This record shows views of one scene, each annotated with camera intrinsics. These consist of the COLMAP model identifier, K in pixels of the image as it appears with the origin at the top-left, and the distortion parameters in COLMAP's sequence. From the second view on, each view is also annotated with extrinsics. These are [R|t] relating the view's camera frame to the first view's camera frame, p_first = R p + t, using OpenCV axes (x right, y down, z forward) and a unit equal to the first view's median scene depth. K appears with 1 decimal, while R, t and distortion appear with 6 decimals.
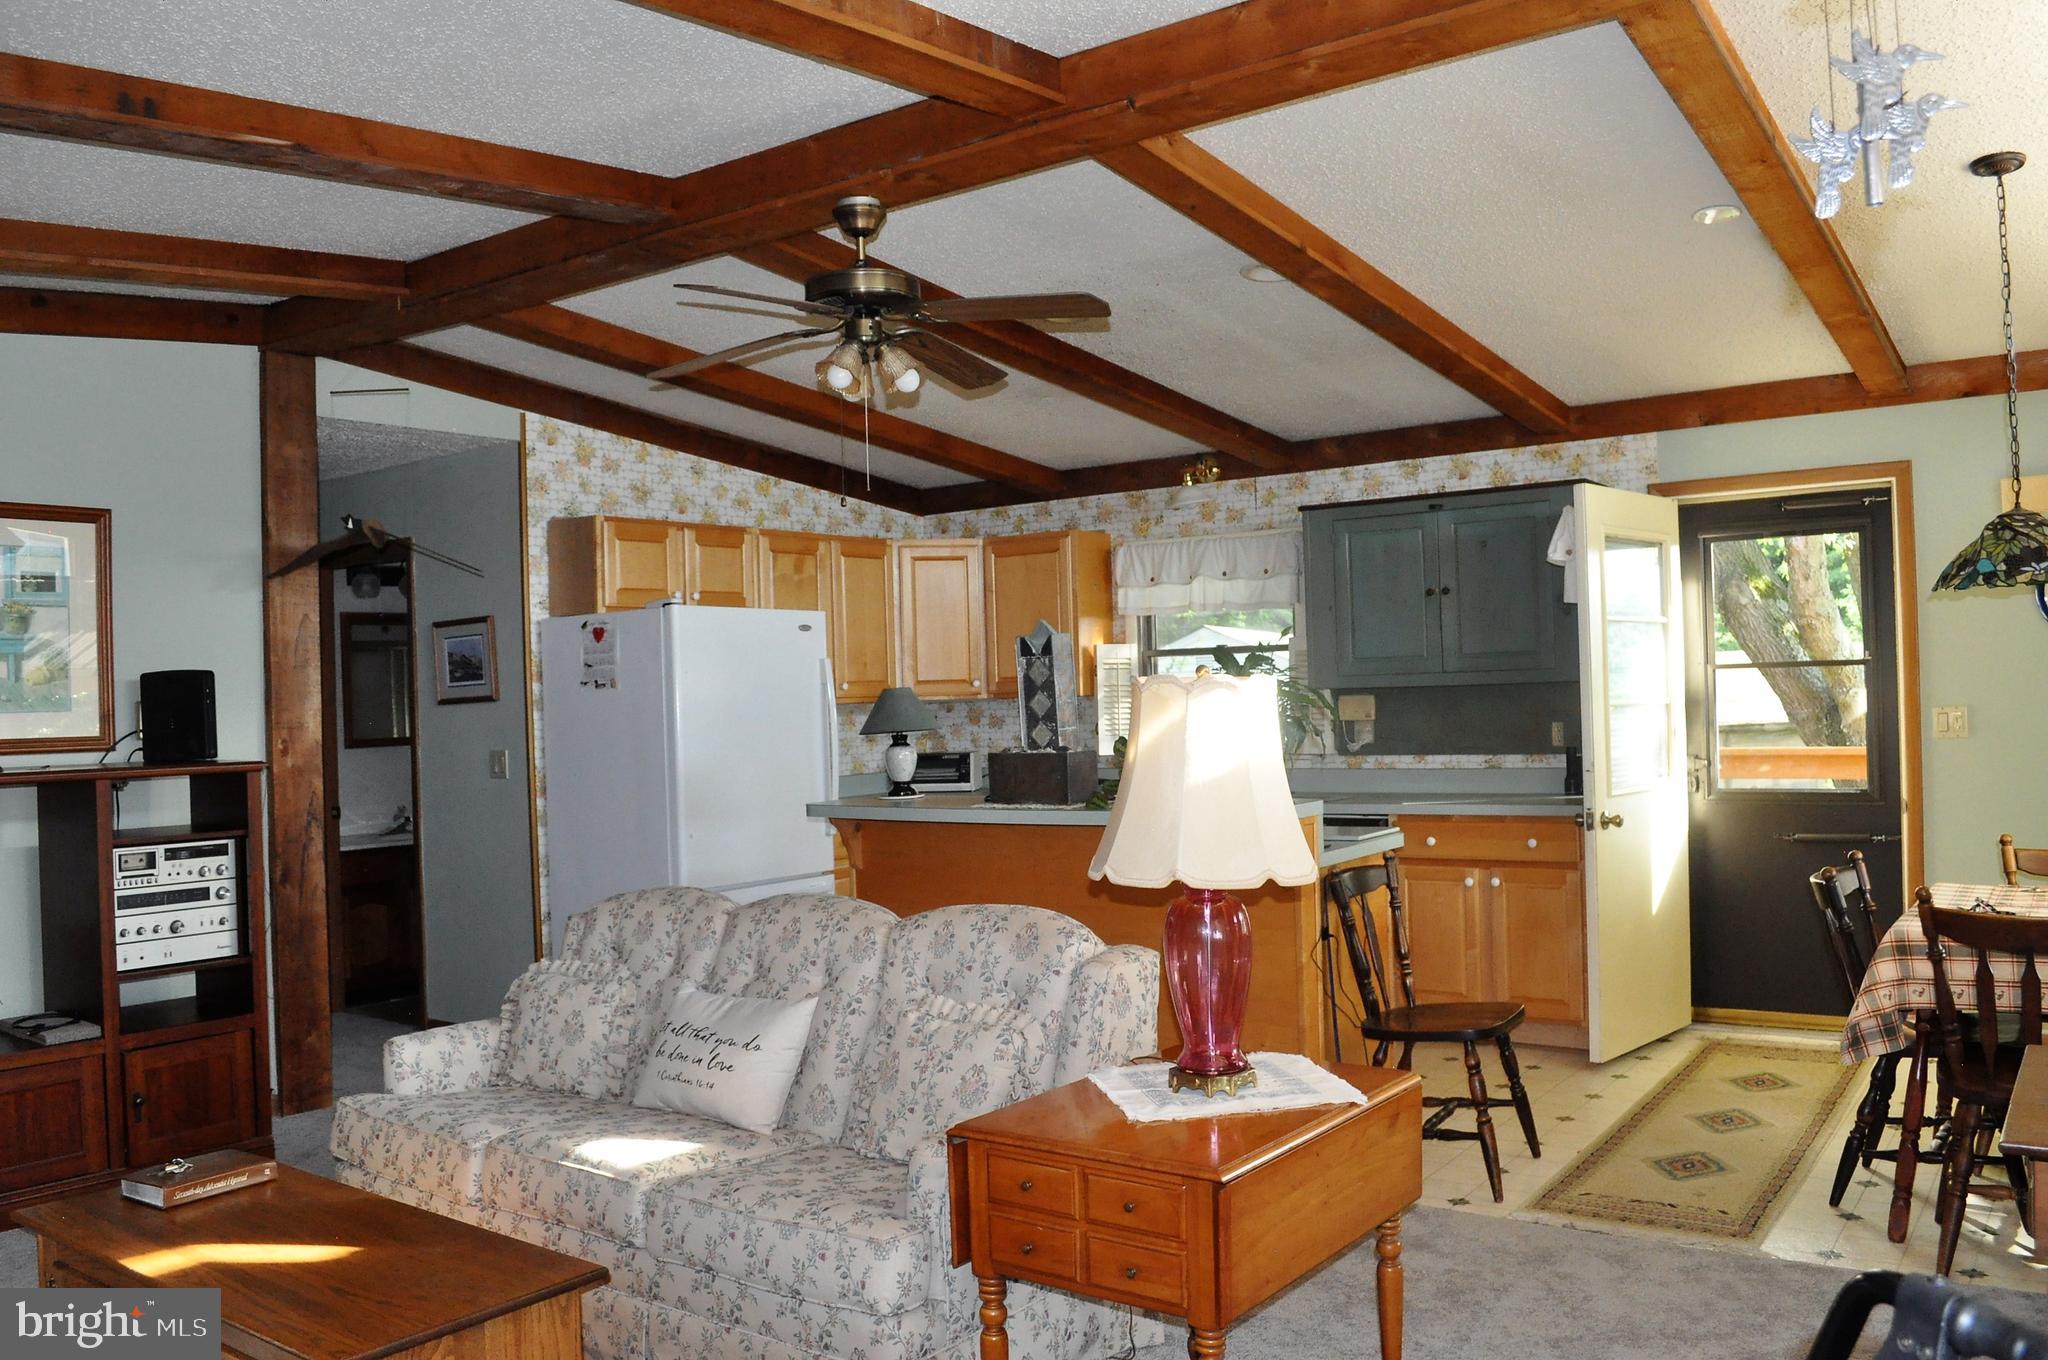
lens RADIAL K [[1598.1, 0, 1024.0], [0, 1598.1, 680.0], [0, 0, 1]] dist [-0.084163, 0.011787]
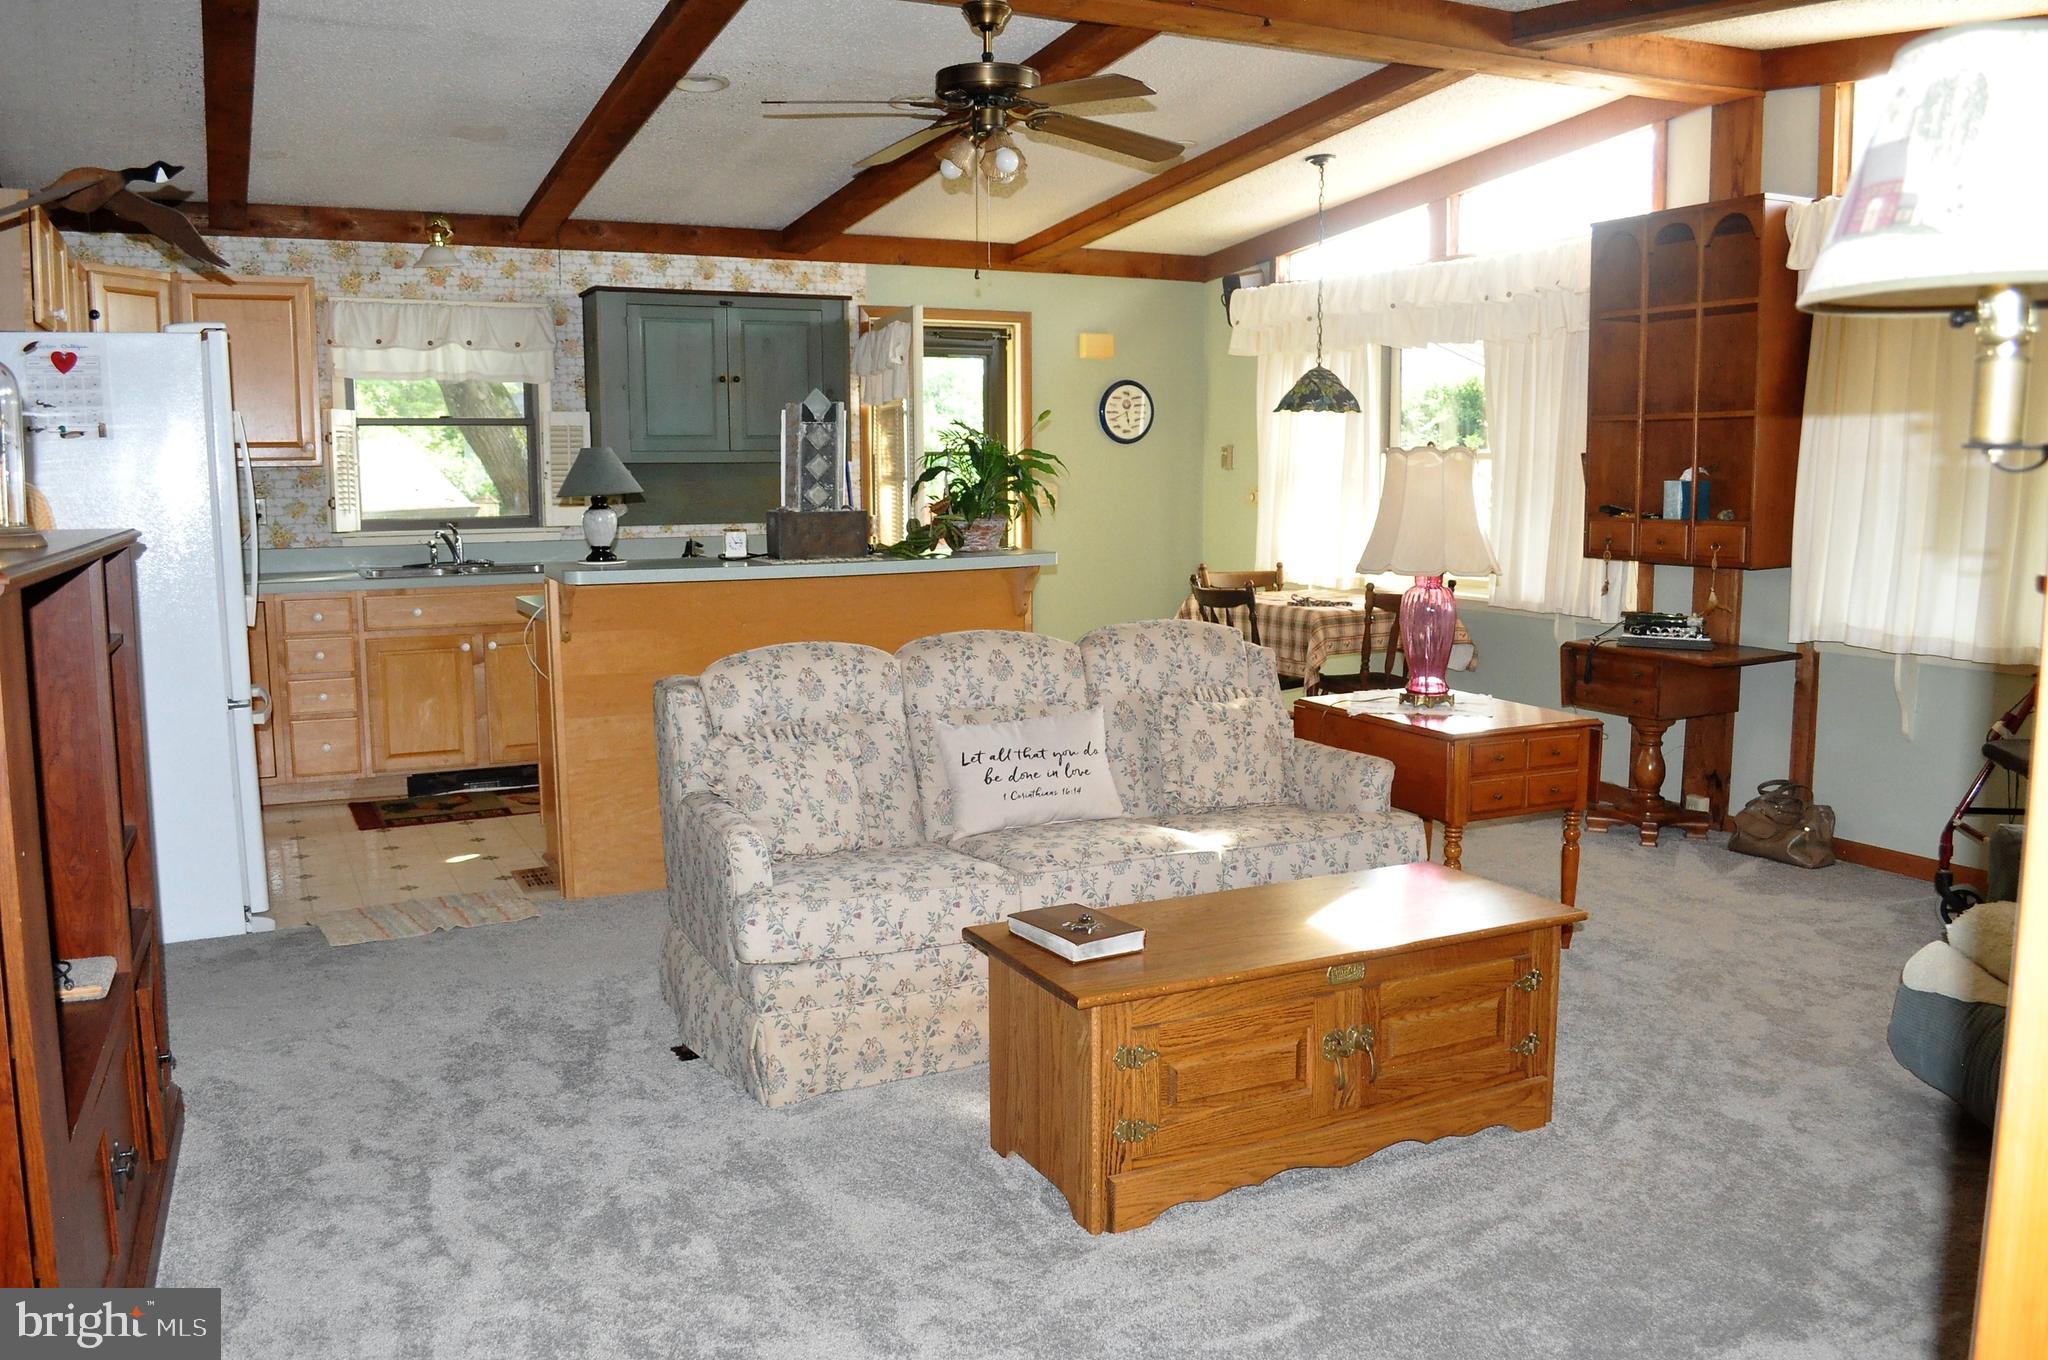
lens RADIAL K [[1598.1, 0, 1024.0], [0, 1598.1, 680.0], [0, 0, 1]] dist [-0.084163, 0.011787]
pose [[0.460012, -0.091804, 0.883154, -0.638076], [-0.019818, 0.993331, 0.113579, 0.023800], [-0.887692, -0.069750, 0.455125, 0.268339]]
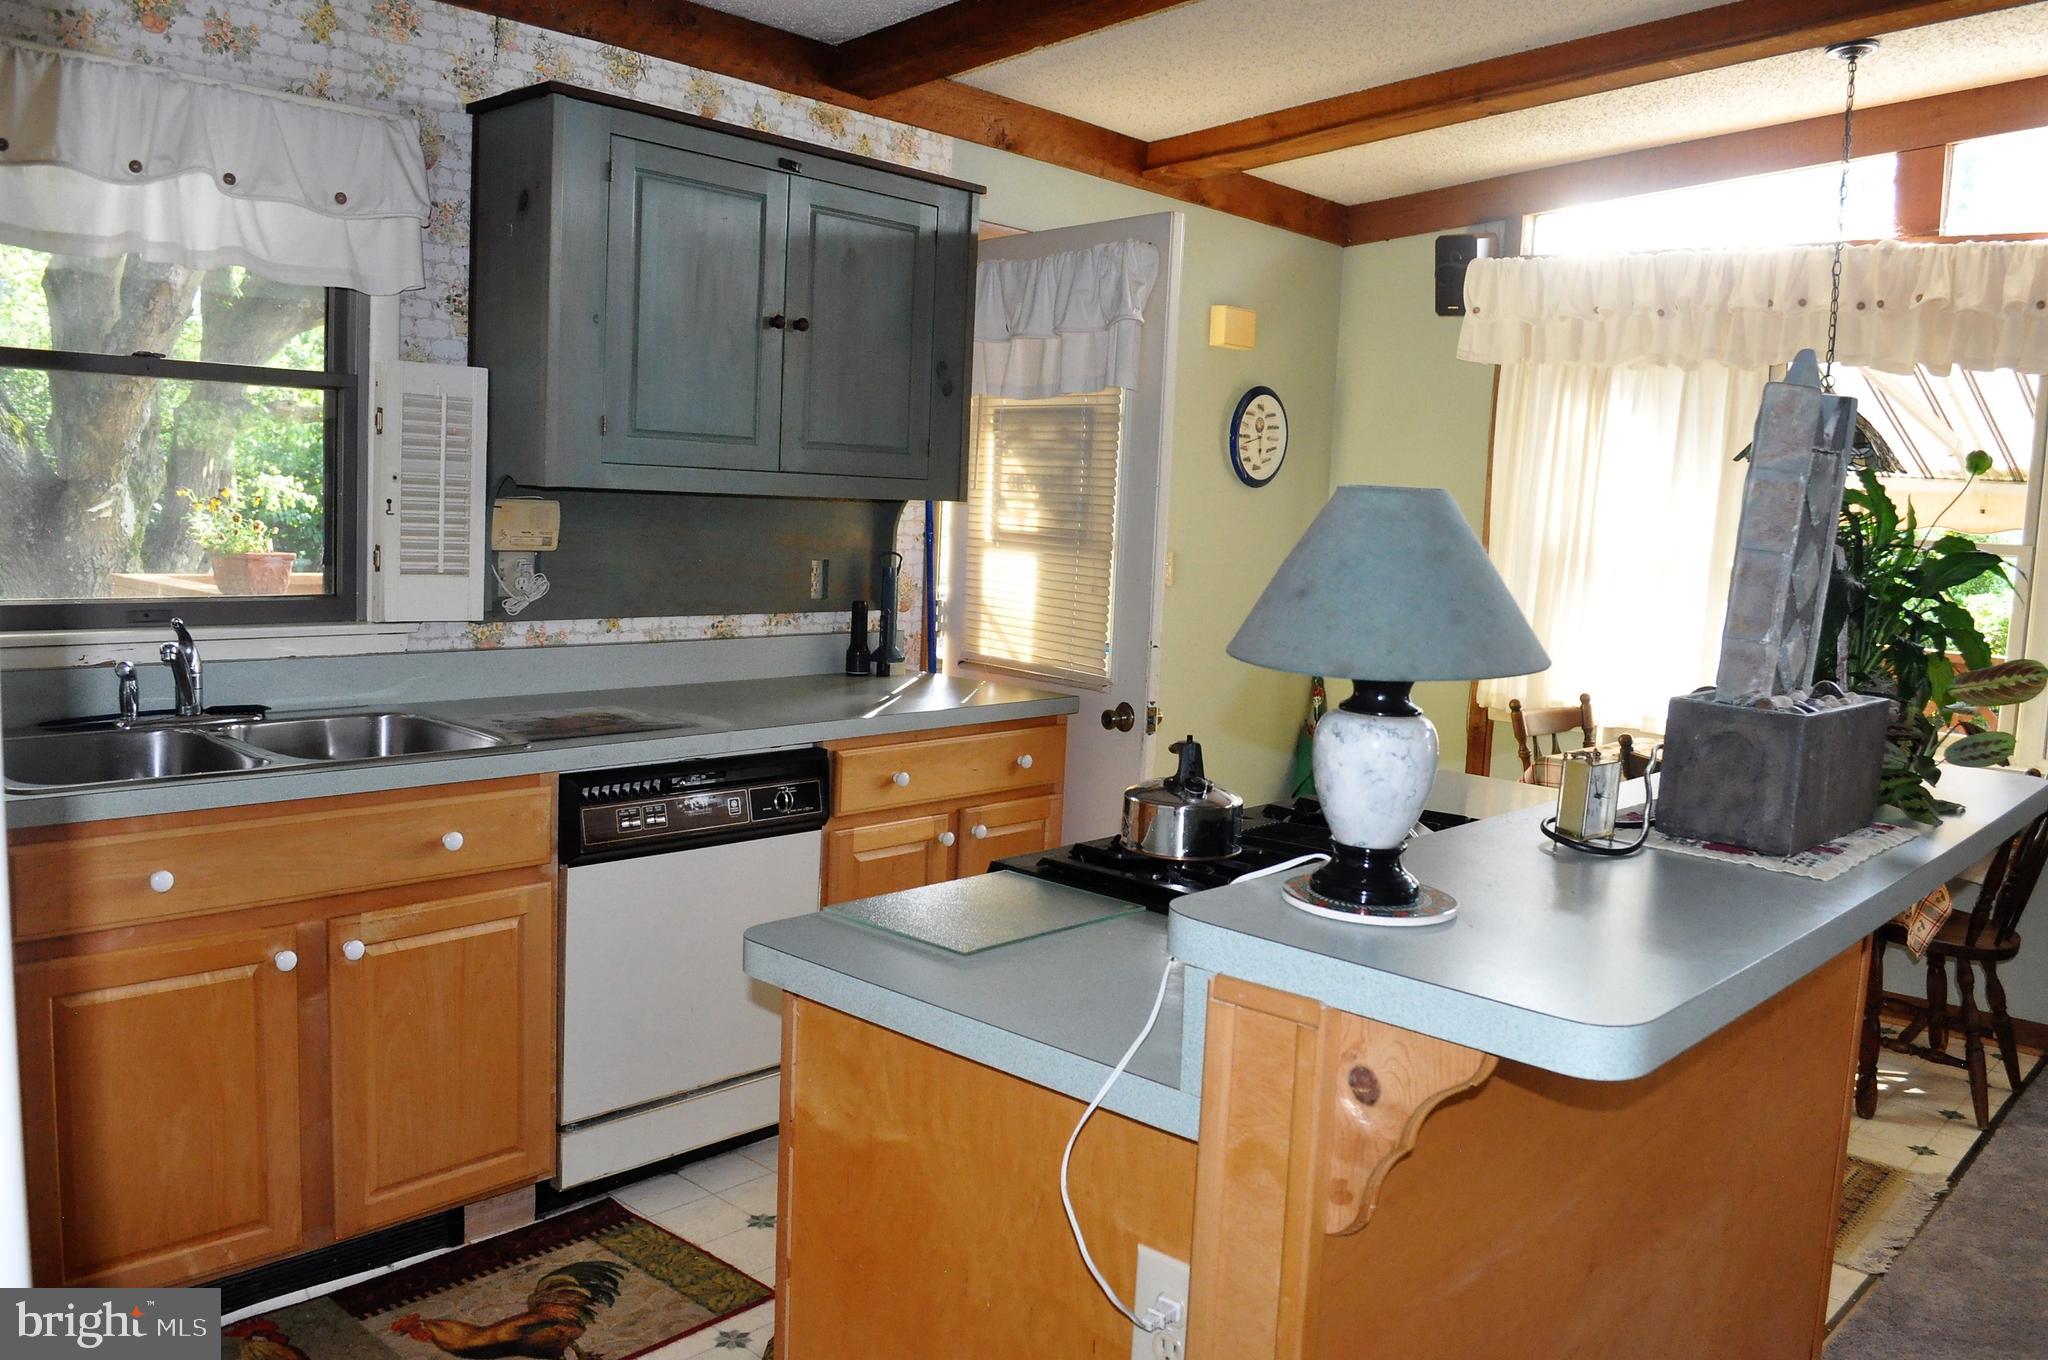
lens RADIAL K [[1598.1, 0, 1024.0], [0, 1598.1, 680.0], [0, 0, 1]] dist [-0.084163, 0.011787]
pose [[0.108460, -0.079477, 0.990919, -0.269705], [-0.061382, 0.994362, 0.086472, 0.013571], [-0.992204, -0.070203, 0.102970, 0.818778]]
